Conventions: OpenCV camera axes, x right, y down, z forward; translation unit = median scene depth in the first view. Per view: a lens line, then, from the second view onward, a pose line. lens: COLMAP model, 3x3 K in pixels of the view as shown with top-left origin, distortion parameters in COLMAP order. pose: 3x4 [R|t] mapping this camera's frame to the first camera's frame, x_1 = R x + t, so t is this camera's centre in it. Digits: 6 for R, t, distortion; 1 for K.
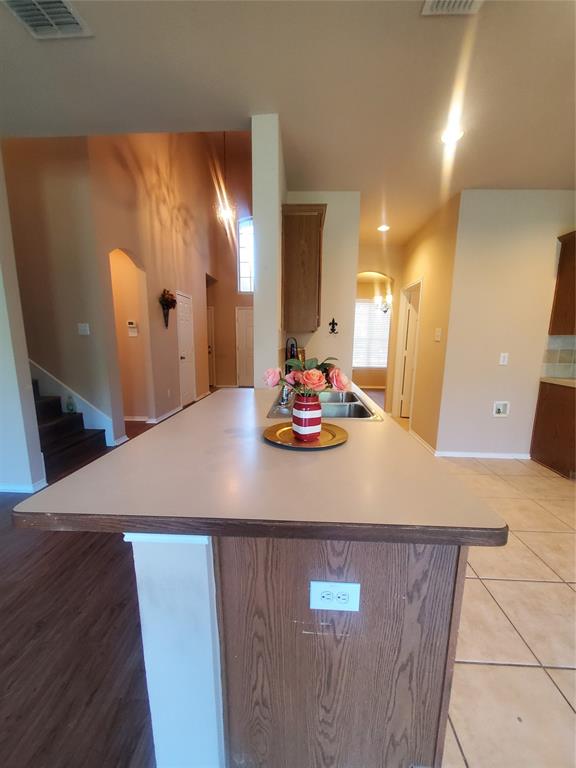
lens RADIAL K [[303.9, 0, 291.6], [0, 303.9, 394.5], [0, 0, 1]] dist [-0.002110, -0.000138]
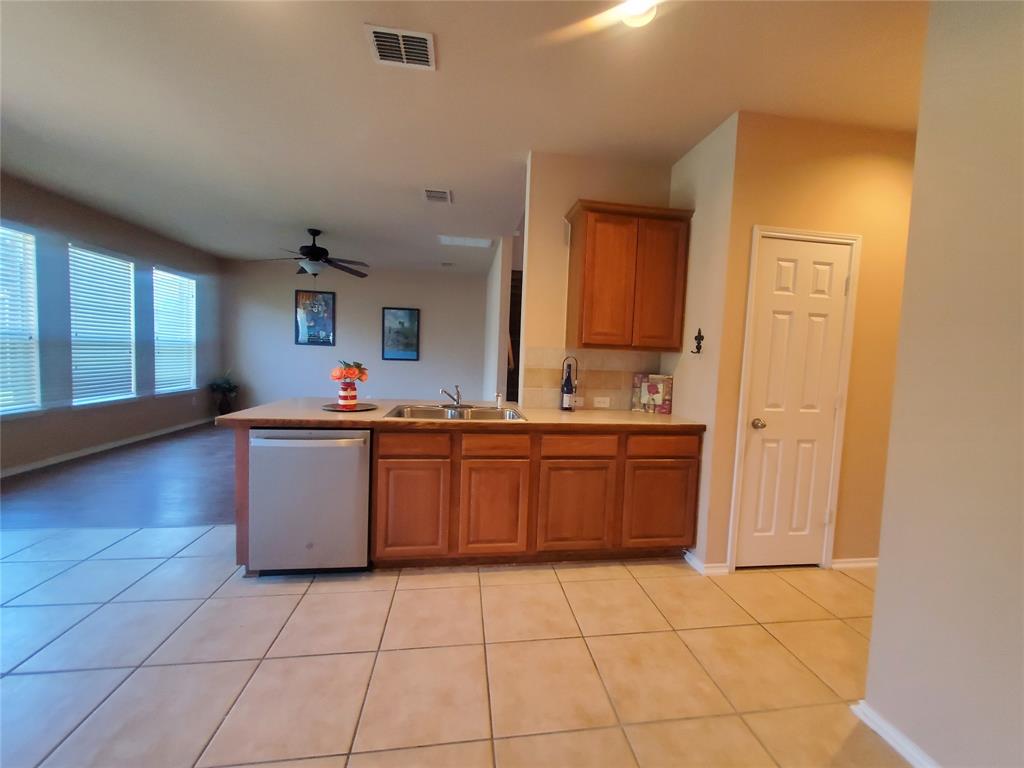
lens RADIAL K [[410.2, 0, 523.6], [0, 410.2, 380.9], [0, 0, 1]] dist [0.003456, -0.005590]
pose [[0.200961, 0.059364, -0.977799, 0.870469], [-0.212361, 0.977066, 0.015674, -0.087471], [0.956304, 0.204497, 0.208958, 0.513701]]
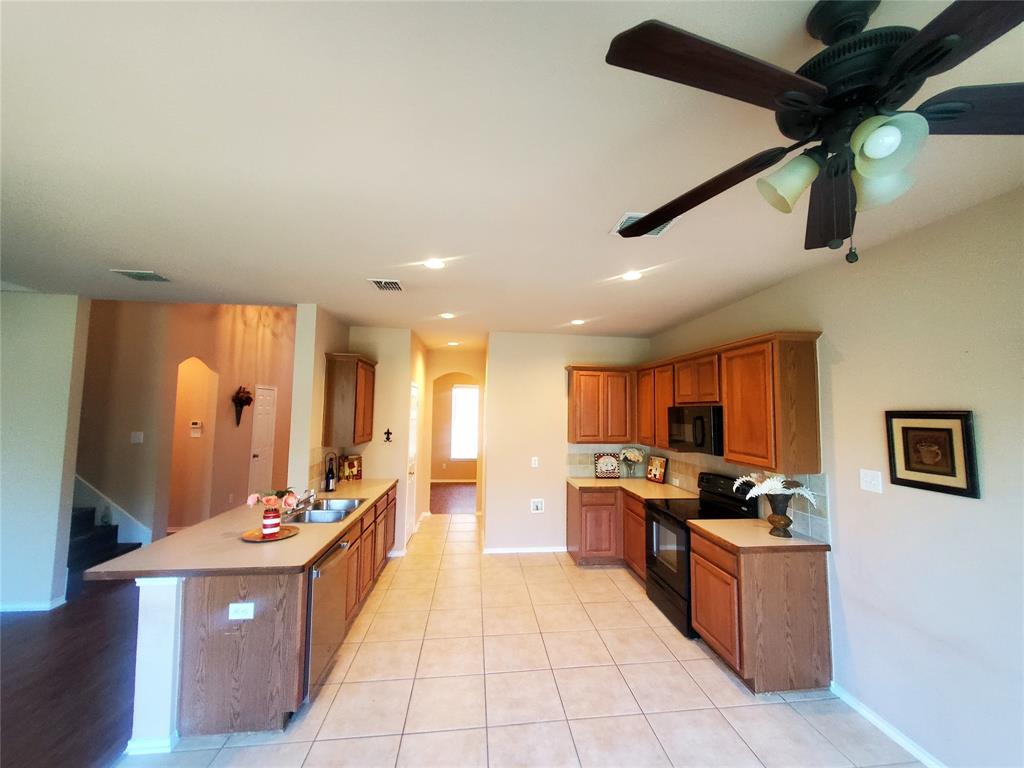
lens RADIAL K [[410.2, 0, 523.6], [0, 410.2, 380.9], [0, 0, 1]] dist [0.003456, -0.005590]
pose [[0.986815, 0.013134, 0.161321, 0.386768], [0.026436, 0.970239, -0.240703, -0.039544], [-0.159682, 0.241794, 0.957099, -0.593525]]
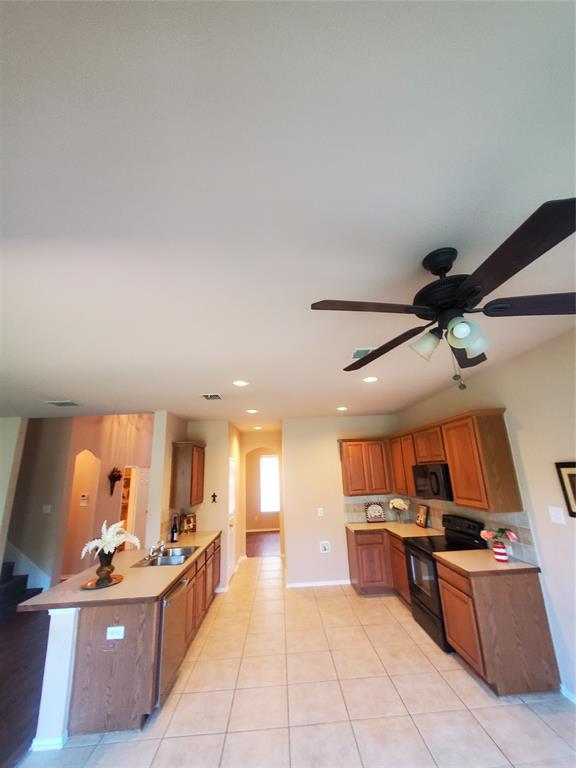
lens RADIAL K [[305.0, 0, 292.8], [0, 305.0, 388.8], [0, 0, 1]] dist [-0.003885, -0.000595]
pose [[0.994845, -0.032015, 0.096223, 0.412867], [0.069902, 0.903914, -0.421964, -0.037418], [-0.073469, 0.426515, 0.901492, -0.717659]]
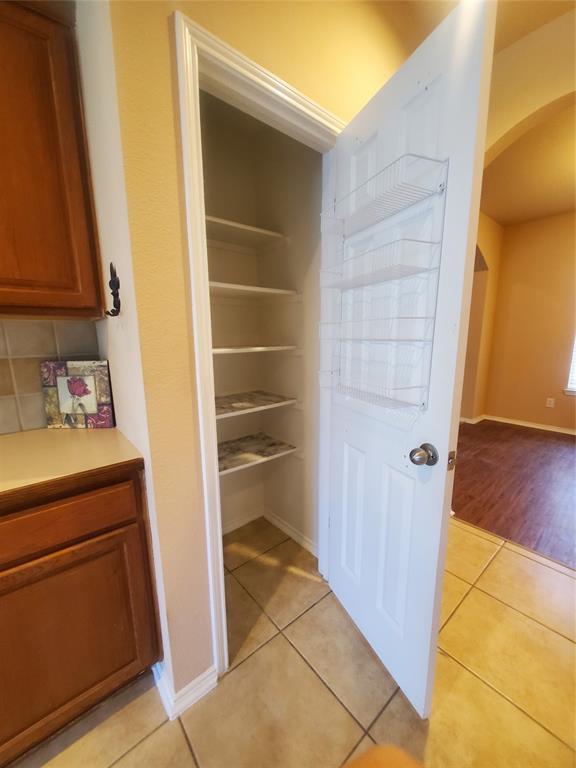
lens RADIAL K [[303.9, 0, 291.6], [0, 303.9, 394.5], [0, 0, 1]] dist [-0.002110, -0.000138]
pose [[0.676614, 0.124313, -0.725769, 0.483449], [-0.114958, 0.991393, 0.062639, -0.163488], [0.727309, 0.041051, 0.685081, 0.928308]]
